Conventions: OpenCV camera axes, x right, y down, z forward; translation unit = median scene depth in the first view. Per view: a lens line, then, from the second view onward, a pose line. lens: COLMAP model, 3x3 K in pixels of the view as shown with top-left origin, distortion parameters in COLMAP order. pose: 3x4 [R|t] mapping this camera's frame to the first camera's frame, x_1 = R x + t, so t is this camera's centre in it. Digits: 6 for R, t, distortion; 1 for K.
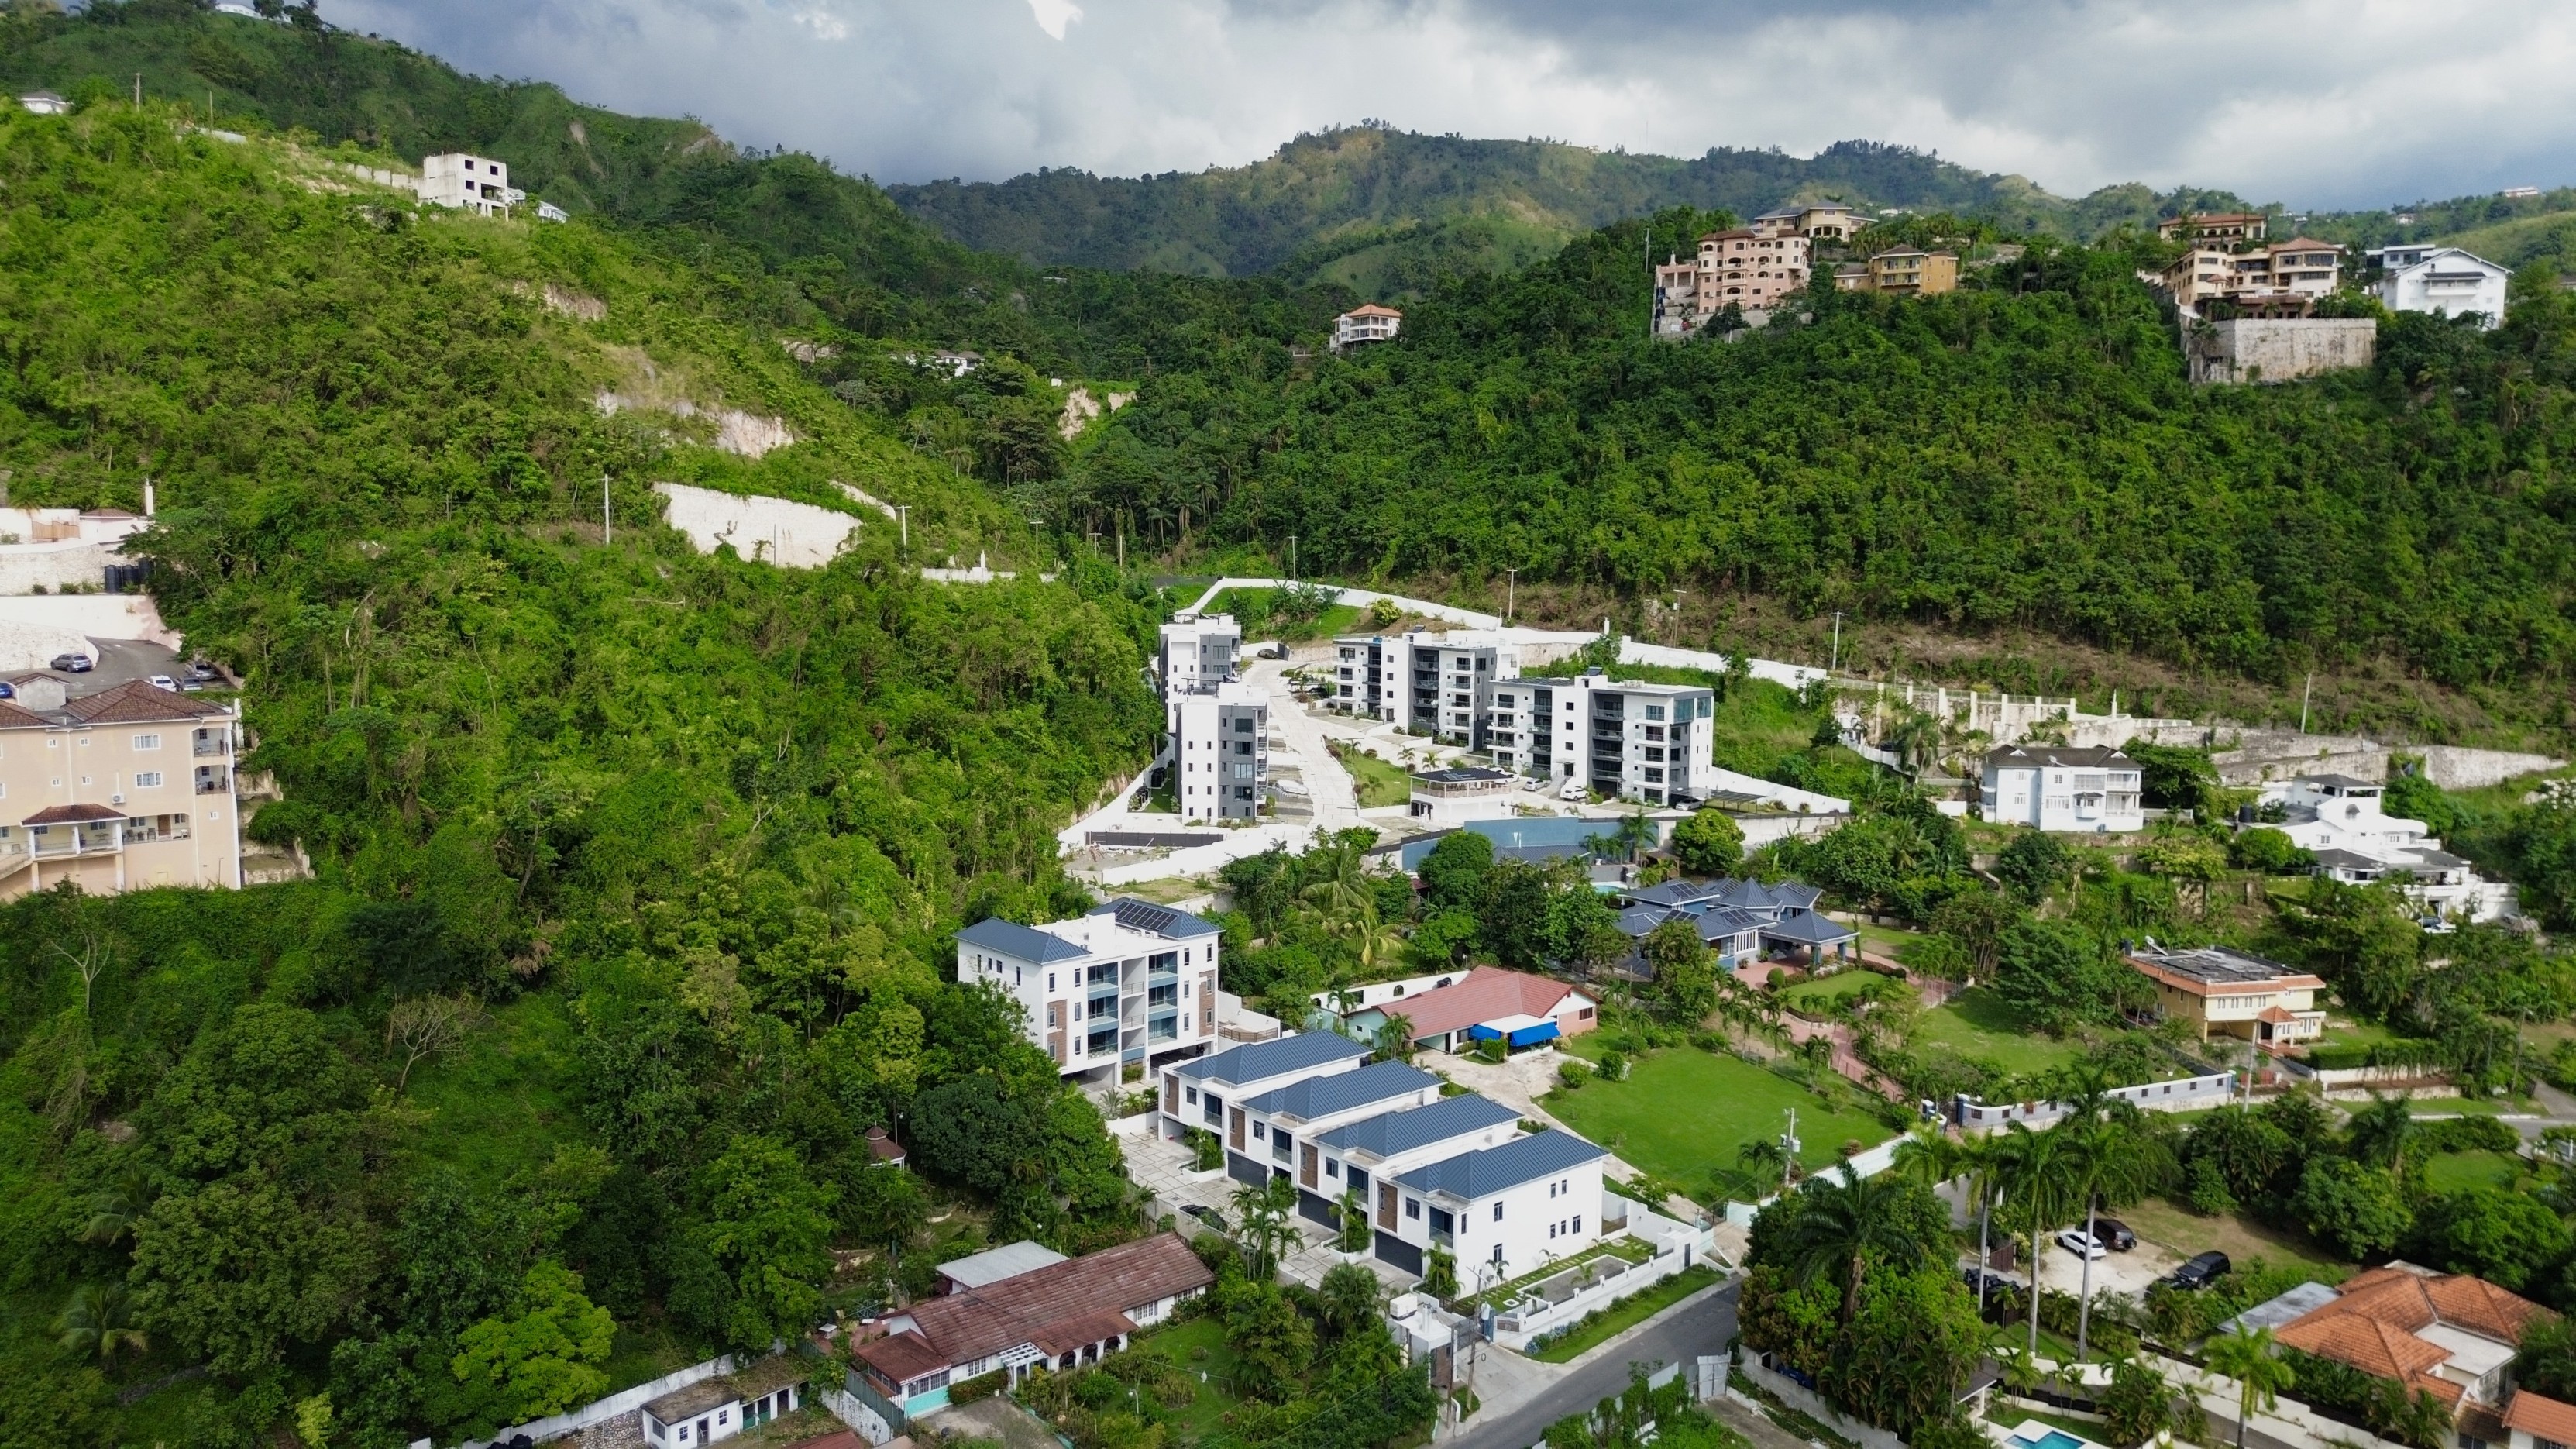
lens RADIAL K [[1837.1, 0, 1294.2], [0, 1837.1, 725.2], [0, 0, 1]] dist [0.052439, -0.041699]
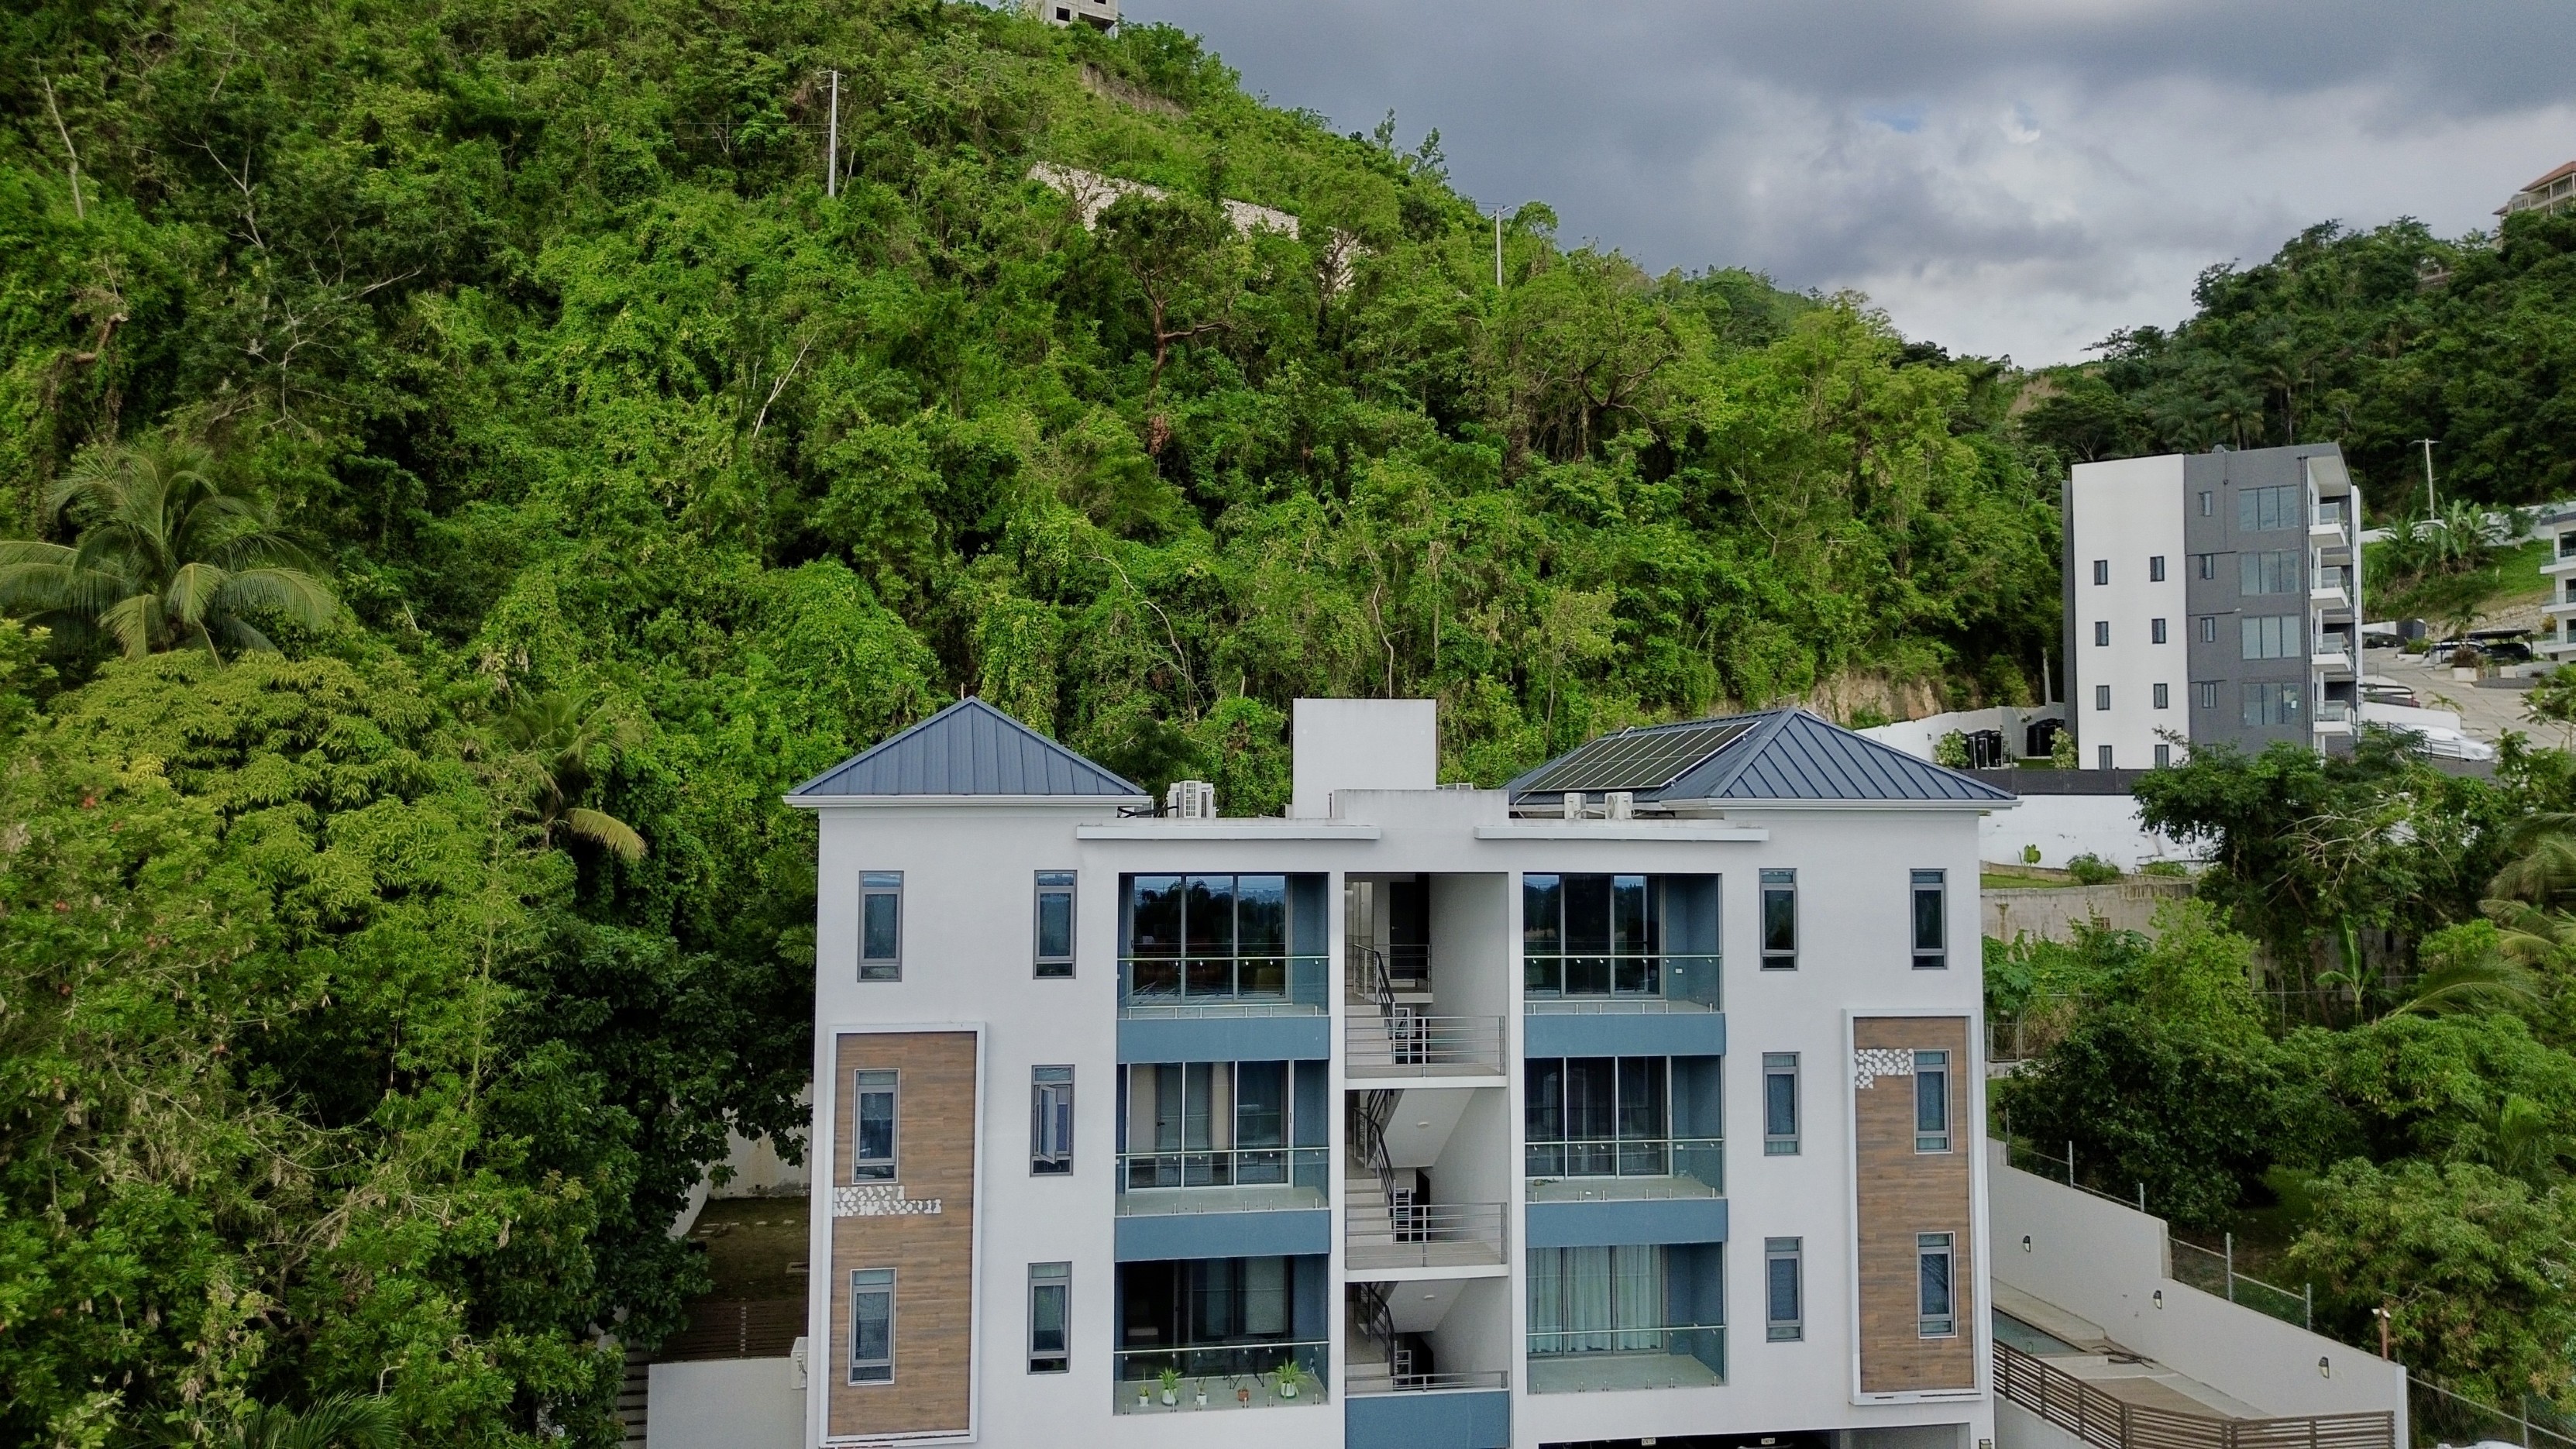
lens RADIAL K [[1837.1, 0, 1279.9], [0, 1837.1, 717.7], [0, 0, 1]] dist [0.052439, -0.041699]
pose [[0.850747, -0.031079, -0.524656, -0.003431], [-0.053684, 0.987890, -0.145570, 0.116632], [0.522827, 0.152009, 0.838776, 0.703584]]
